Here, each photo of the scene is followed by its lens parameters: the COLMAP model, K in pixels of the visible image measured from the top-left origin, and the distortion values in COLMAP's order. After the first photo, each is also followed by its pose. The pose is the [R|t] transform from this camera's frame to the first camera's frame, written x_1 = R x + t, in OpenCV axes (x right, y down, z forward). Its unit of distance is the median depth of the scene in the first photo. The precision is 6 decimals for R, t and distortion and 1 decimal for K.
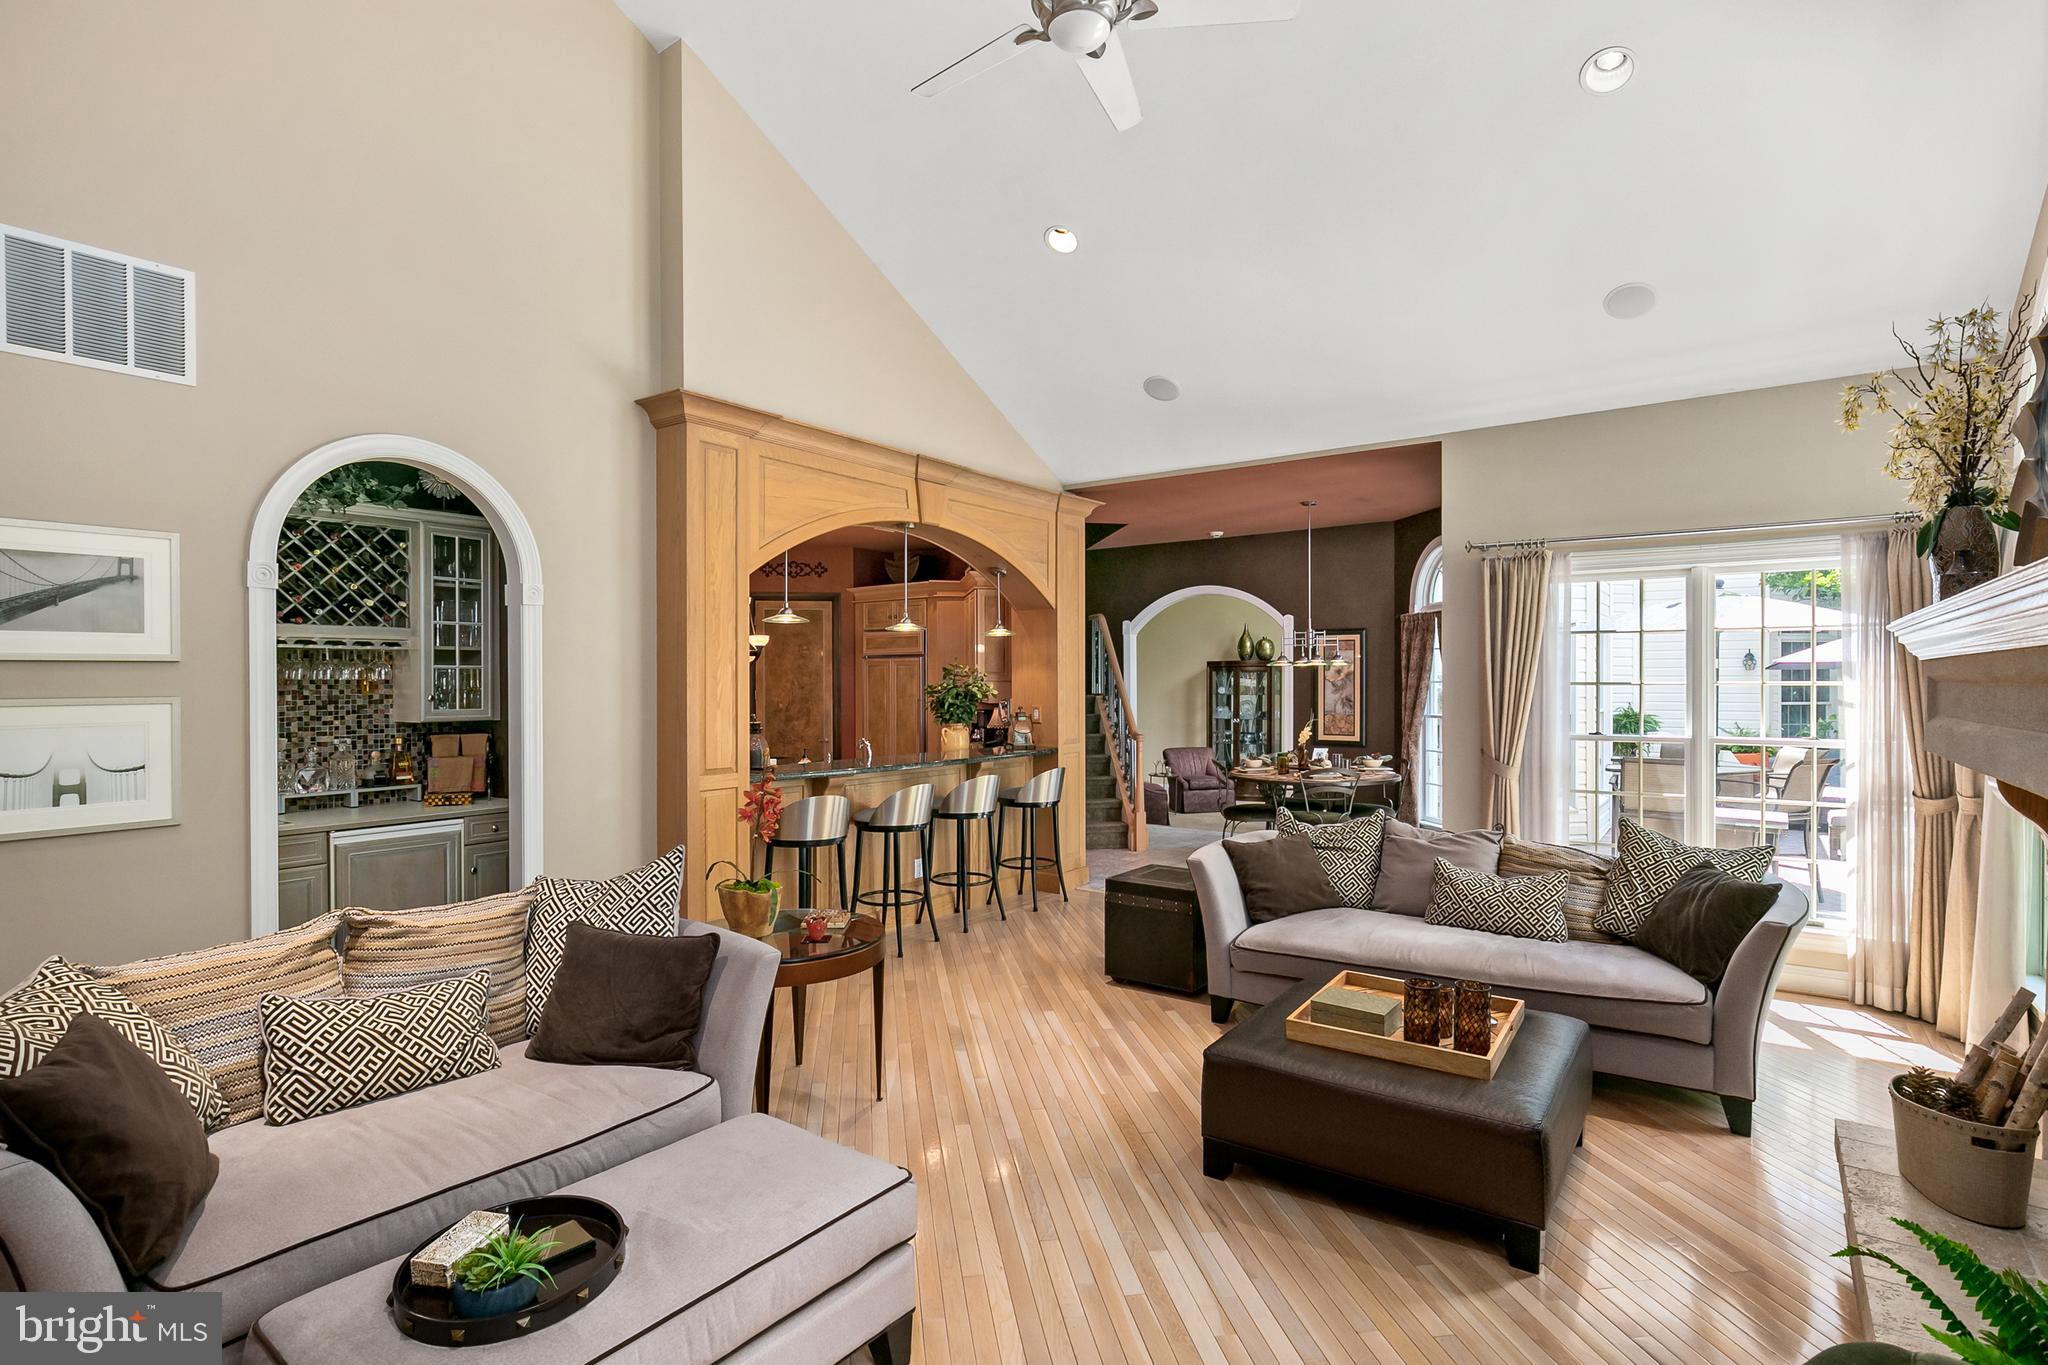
lens RADIAL K [[1003.1, 0, 1027.6], [0, 1003.1, 689.2], [0, 0, 1]] dist [-0.012505, -0.000029]
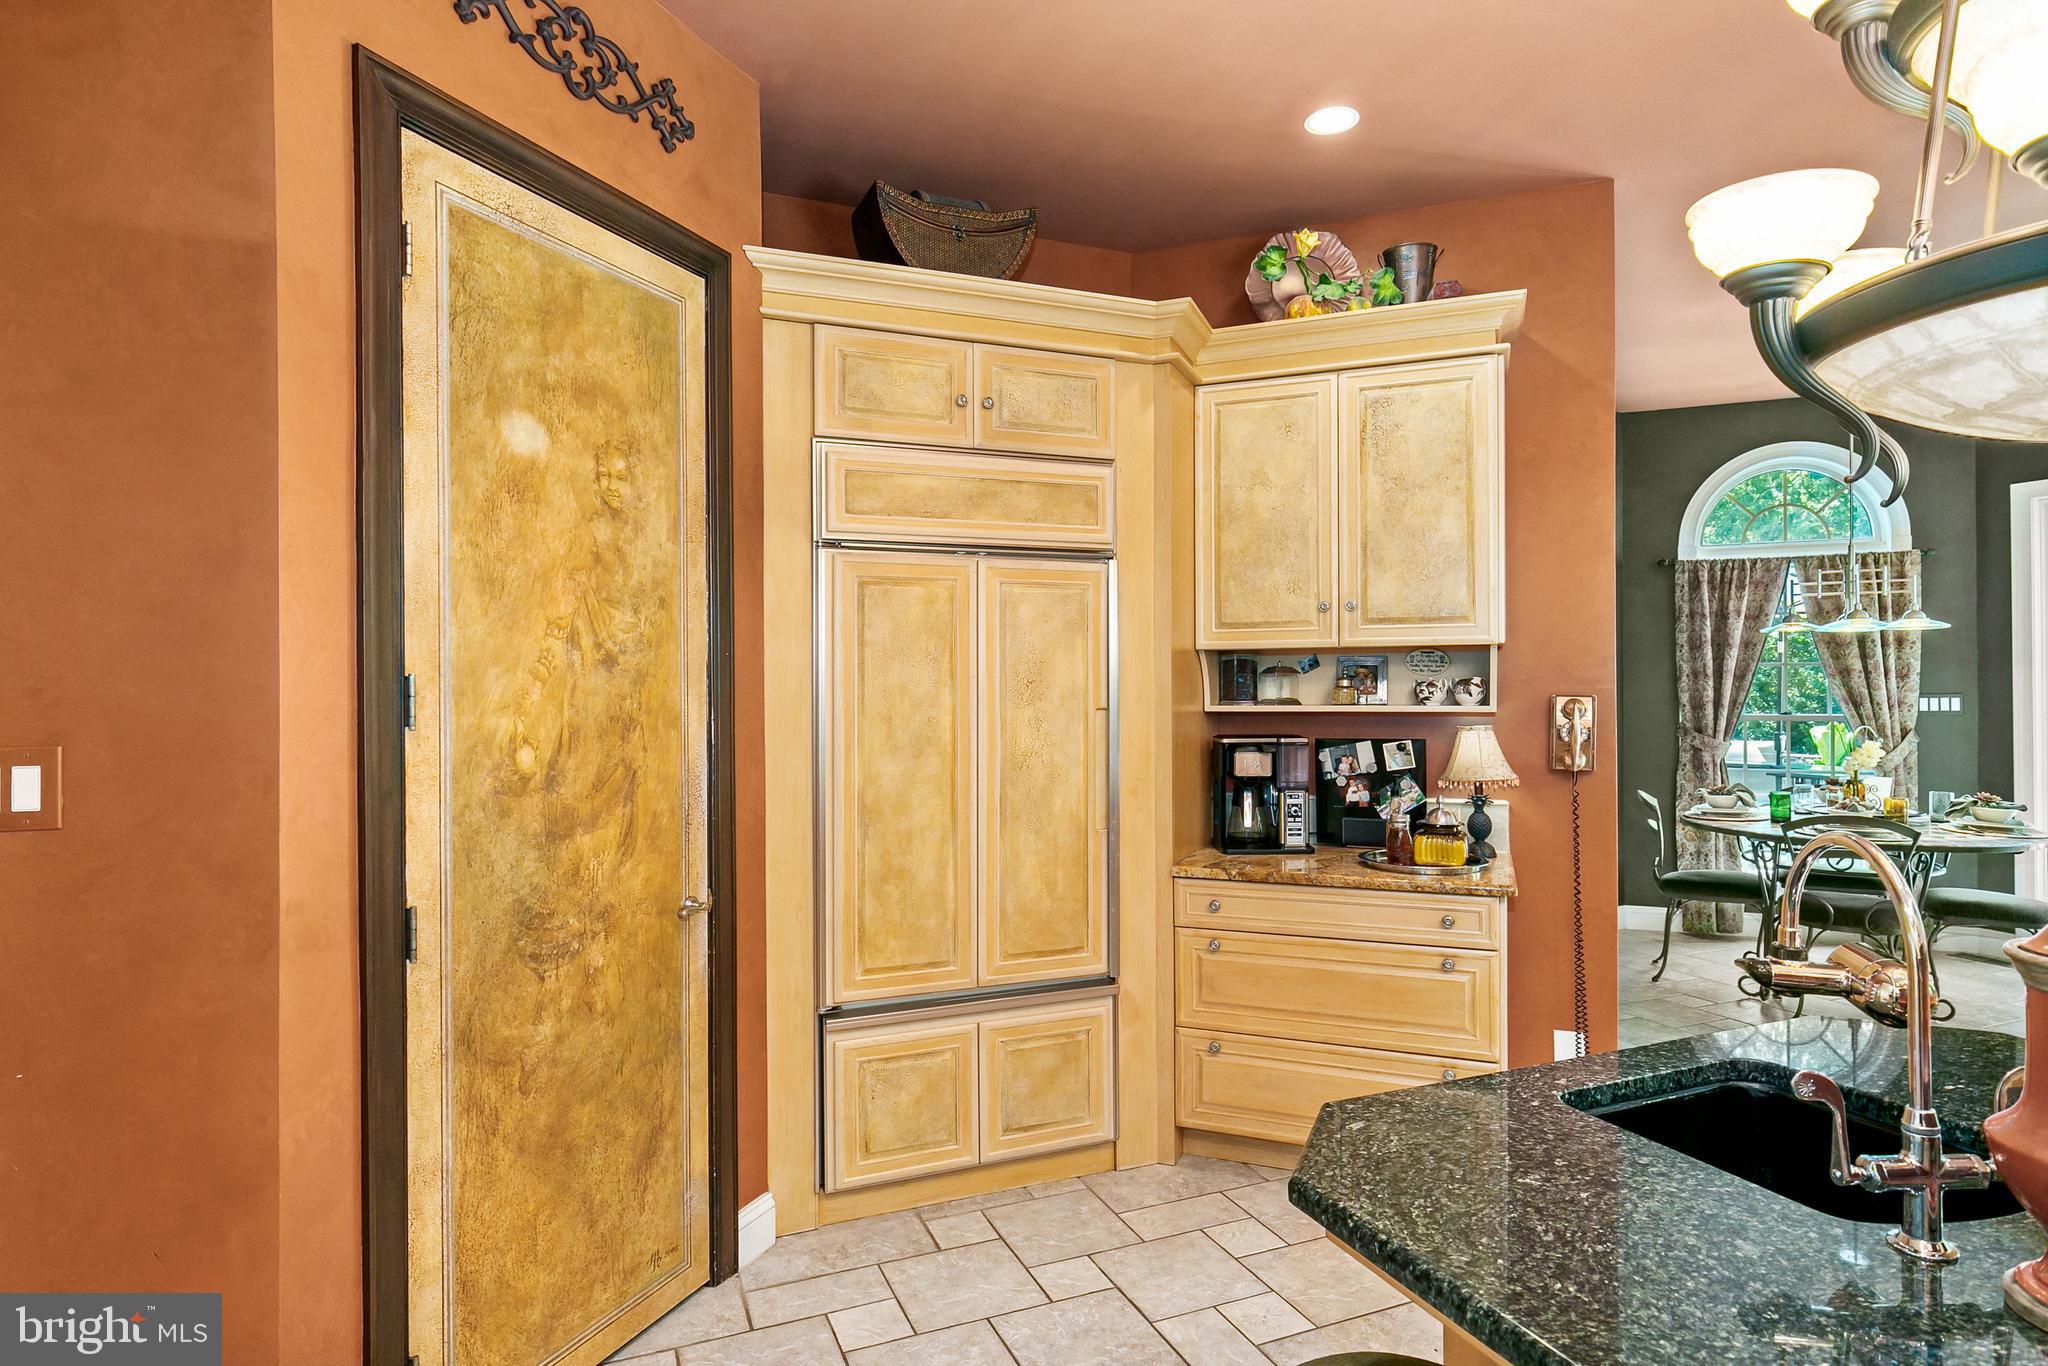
lens RADIAL K [[1107.8, 0, 1027.0], [0, 1107.8, 683.2], [0, 0, 1]] dist [-0.001371, 0.000577]
pose [[0.531514, -0.001263, 0.847048, -0.367860], [0.009407, 0.999946, -0.004412, 0.004247], [-0.846997, 0.010313, 0.531498, 0.811854]]
